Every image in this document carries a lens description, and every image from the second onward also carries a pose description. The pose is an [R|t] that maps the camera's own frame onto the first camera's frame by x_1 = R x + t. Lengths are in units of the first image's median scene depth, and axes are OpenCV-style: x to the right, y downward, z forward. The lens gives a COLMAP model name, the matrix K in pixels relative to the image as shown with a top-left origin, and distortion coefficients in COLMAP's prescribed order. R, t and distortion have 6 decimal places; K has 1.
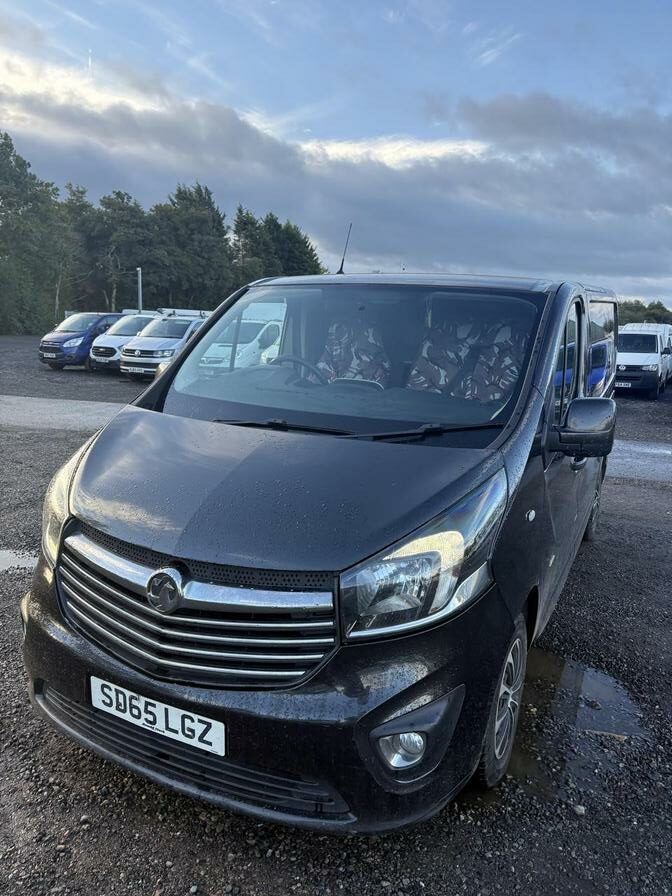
lens RADIAL K [[680.4, 0, 336.0], [0, 680.4, 448.0], [0, 0, 1]] dist [-0.007410, -0.004459]
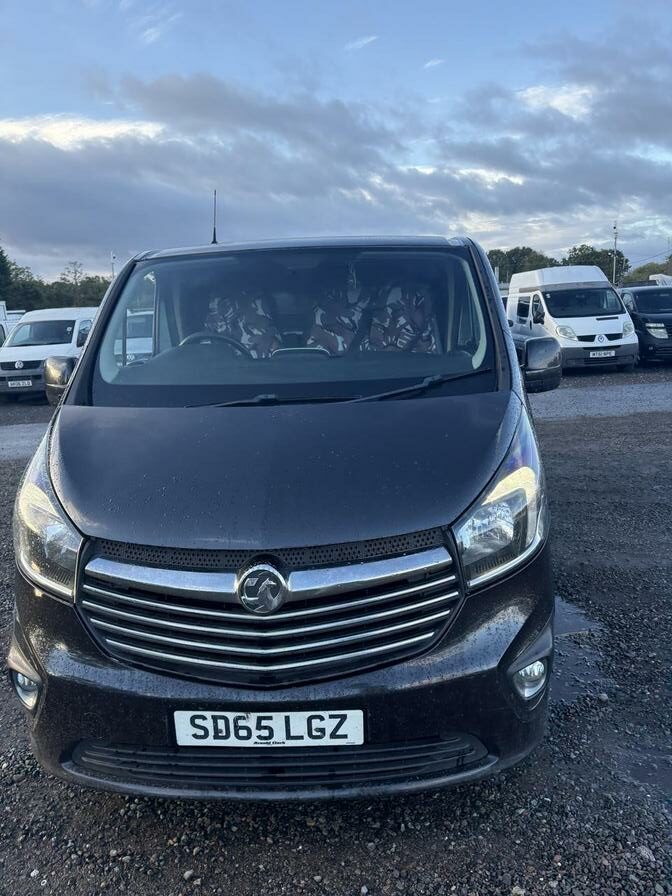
lens RADIAL K [[677.4, 0, 336.2], [0, 677.4, 464.1], [0, 0, 1]] dist [0.004350, -0.007564]
pose [[0.907231, -0.164666, 0.387062, -0.465914], [0.148646, 0.986324, 0.071198, -0.000247], [-0.393493, -0.007057, 0.919301, 0.145666]]
